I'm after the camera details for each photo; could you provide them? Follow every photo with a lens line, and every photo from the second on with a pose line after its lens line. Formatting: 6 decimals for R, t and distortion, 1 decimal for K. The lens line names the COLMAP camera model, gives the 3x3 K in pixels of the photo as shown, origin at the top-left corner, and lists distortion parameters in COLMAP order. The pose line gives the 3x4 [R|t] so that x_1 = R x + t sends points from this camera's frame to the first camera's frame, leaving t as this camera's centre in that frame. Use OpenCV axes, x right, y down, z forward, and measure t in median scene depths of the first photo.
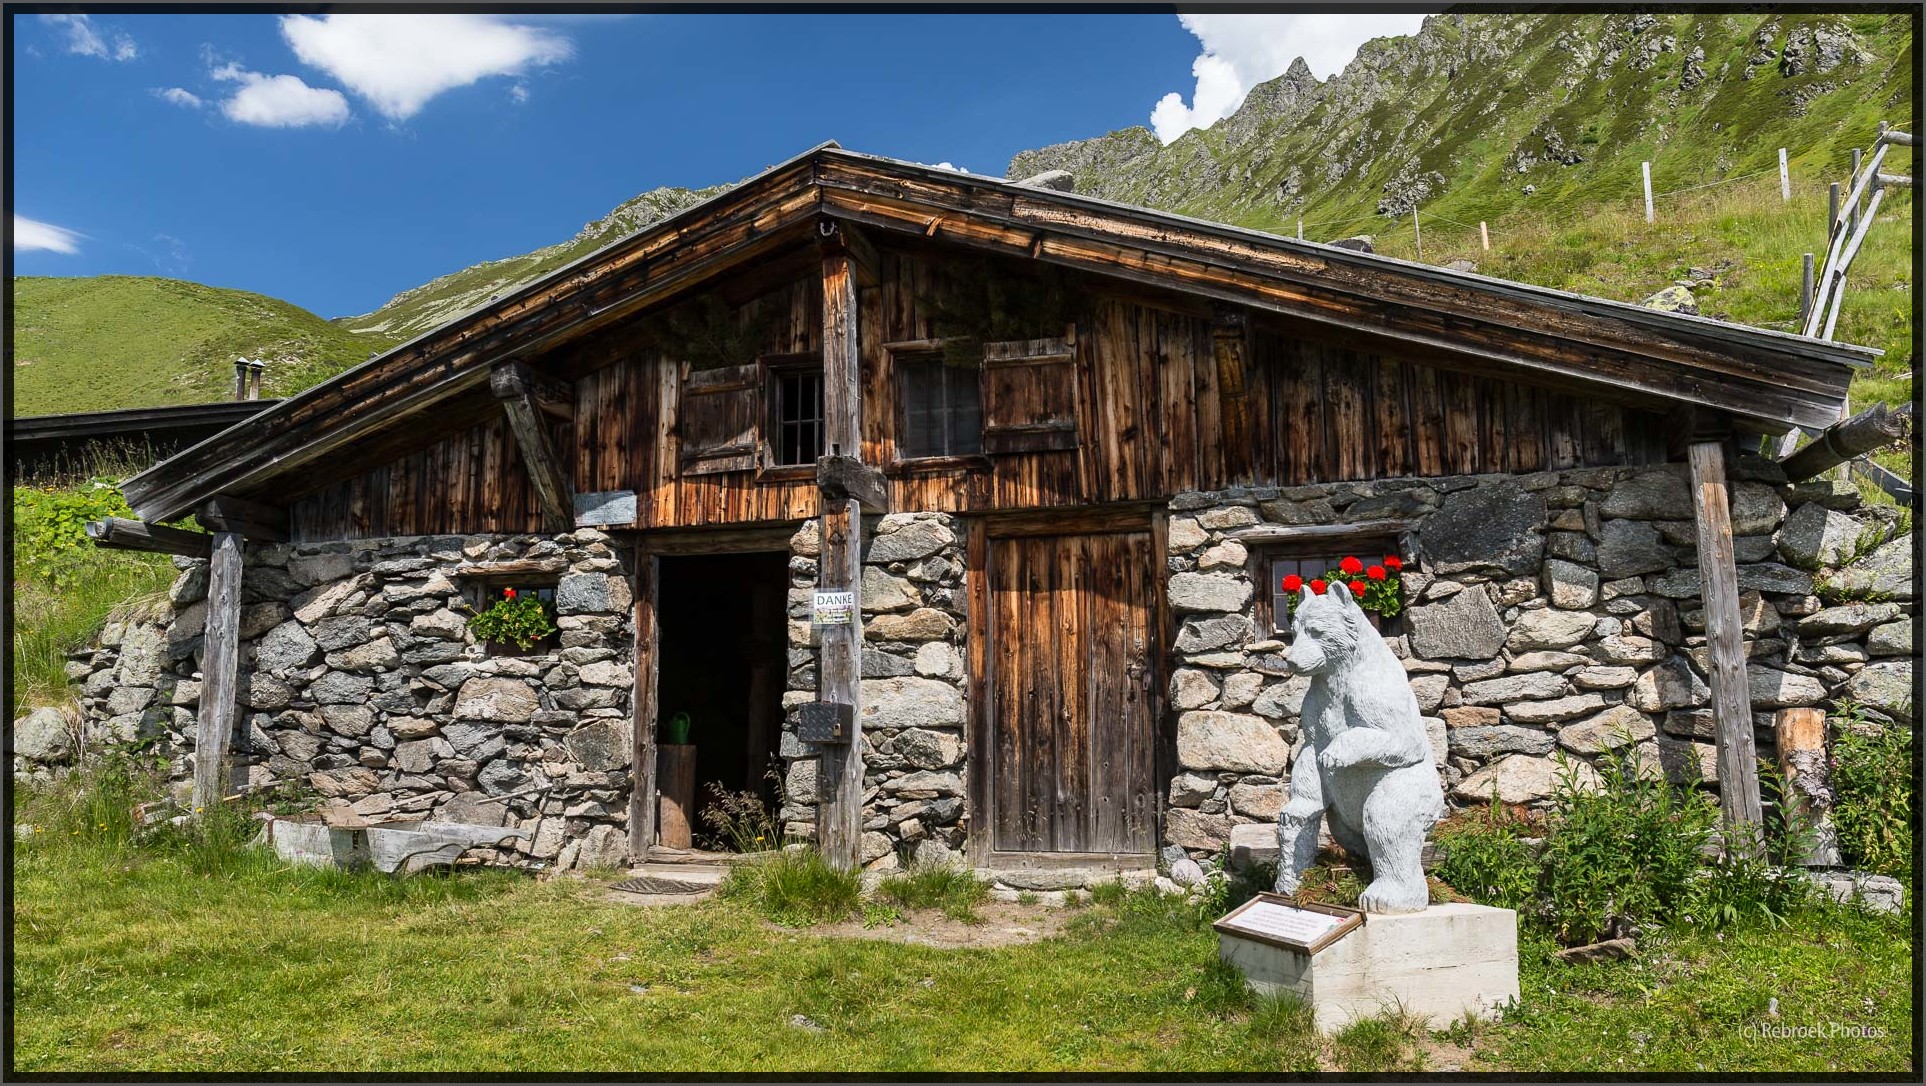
lens RADIAL K [[1306.6, 0, 956.6], [0, 1306.6, 563.3], [0, 0, 1]] dist [0.021192, -0.004583]
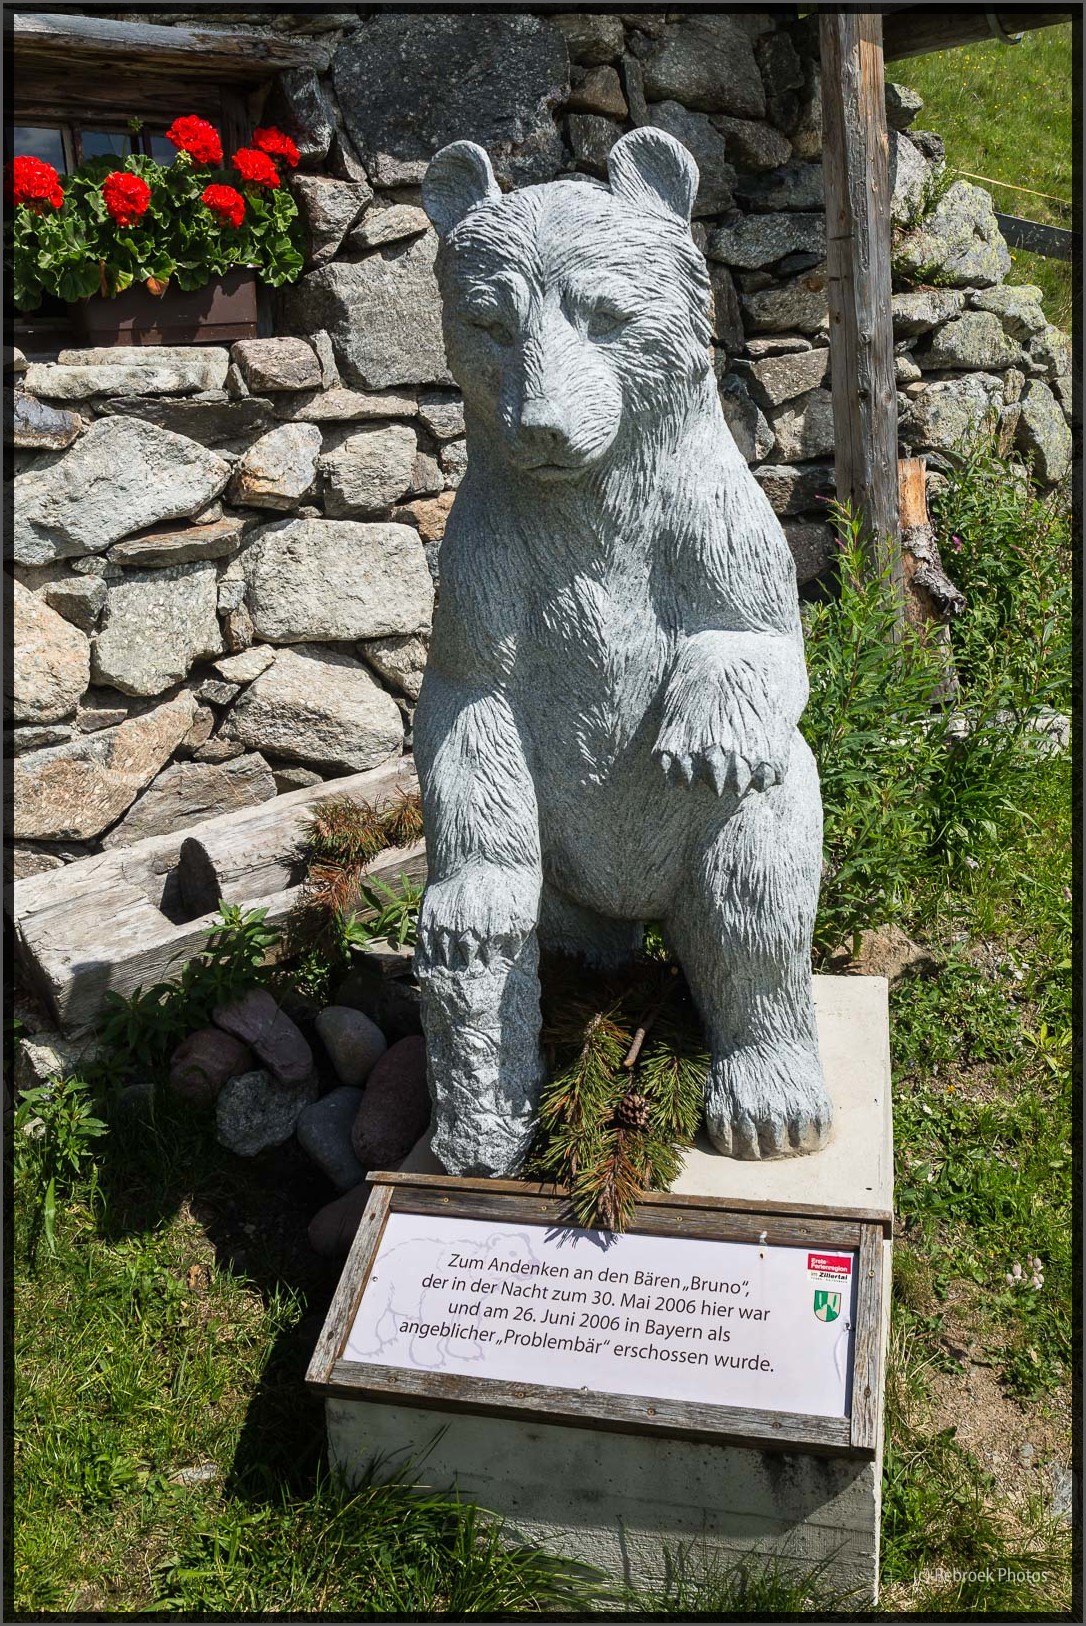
lens RADIAL K [[1379.3, 0, 636.5], [0, 1379.3, 682.4], [0, 0, 1]] dist [-0.019744, -0.001656]
pose [[0.551896, -0.194628, 0.810883, 0.018747], [-0.054520, 0.961881, 0.267977, 0.035768], [-0.832129, -0.192105, 0.520247, 0.608058]]
